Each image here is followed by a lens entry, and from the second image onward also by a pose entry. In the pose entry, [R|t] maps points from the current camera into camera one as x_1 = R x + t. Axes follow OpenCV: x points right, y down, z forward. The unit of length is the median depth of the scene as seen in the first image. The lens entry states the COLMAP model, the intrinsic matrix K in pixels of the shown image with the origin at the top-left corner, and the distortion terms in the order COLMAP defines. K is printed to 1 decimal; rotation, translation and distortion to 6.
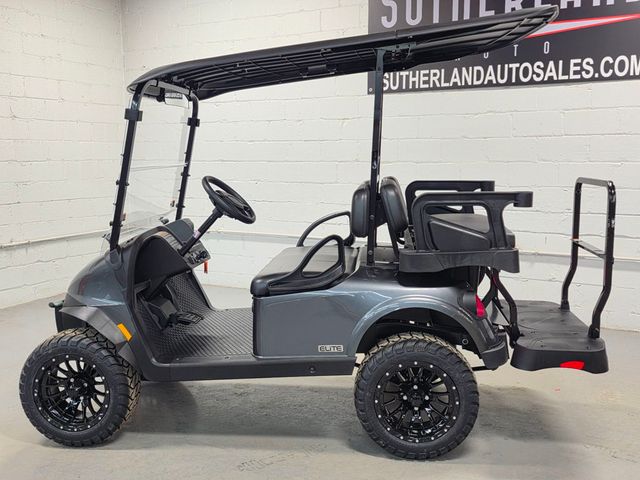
lens RADIAL K [[685.6, 0, 316.2], [0, 685.6, 239.5], [0, 0, 1]] dist [0.055331, 0.000000]
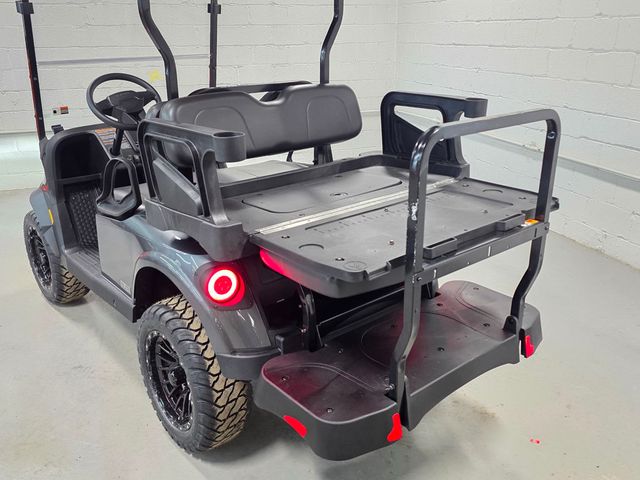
lens RADIAL K [[574.2, 0, 315.4], [0, 574.2, 240.0], [0, 0, 1]] dist [0.062258, -0.048823]
pose [[0.717202, 0.236350, -0.655561, 0.388192], [-0.080373, 0.962505, 0.259082, -0.064340], [0.692215, -0.133125, 0.709307, 0.380016]]
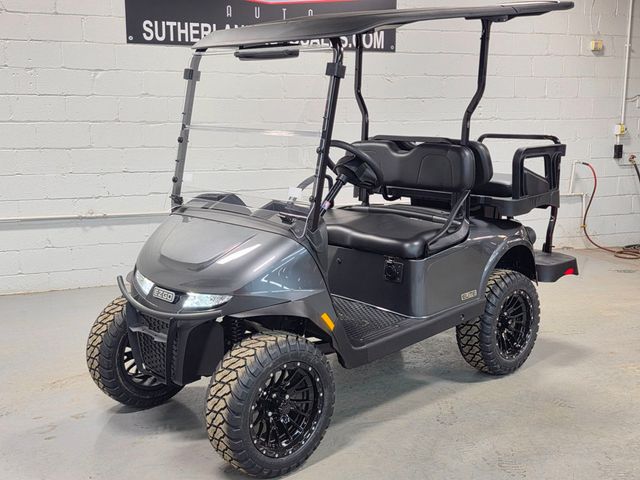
lens RADIAL K [[734.4, 0, 320.5], [0, 734.4, 240.7], [0, 0, 1]] dist [0.035949, 0.000000]
pose [[0.643340, -0.124319, 0.755419, -0.576771], [0.092668, 0.992118, 0.084353, -0.024248], [-0.759952, 0.015735, 0.649789, 0.251670]]
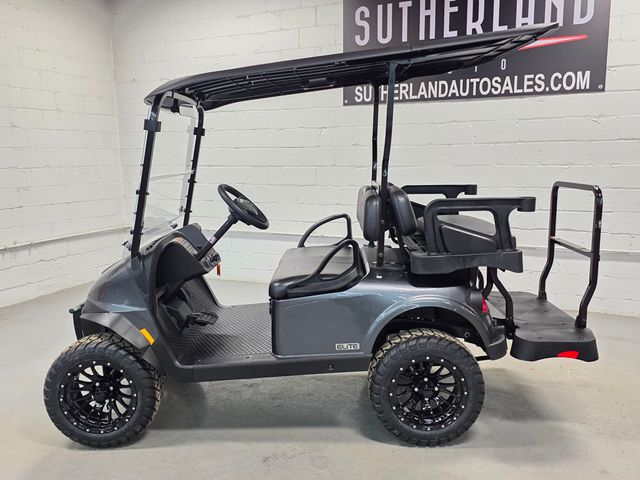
lens RADIAL K [[574.2, 0, 319.5], [0, 574.2, 246.3], [0, 0, 1]] dist [0.062258, -0.048823]
pose [[0.996219, -0.019846, 0.084586, -0.055154], [0.017194, 0.999341, 0.031967, -0.014944], [-0.085165, -0.030392, 0.995903, 0.070568]]
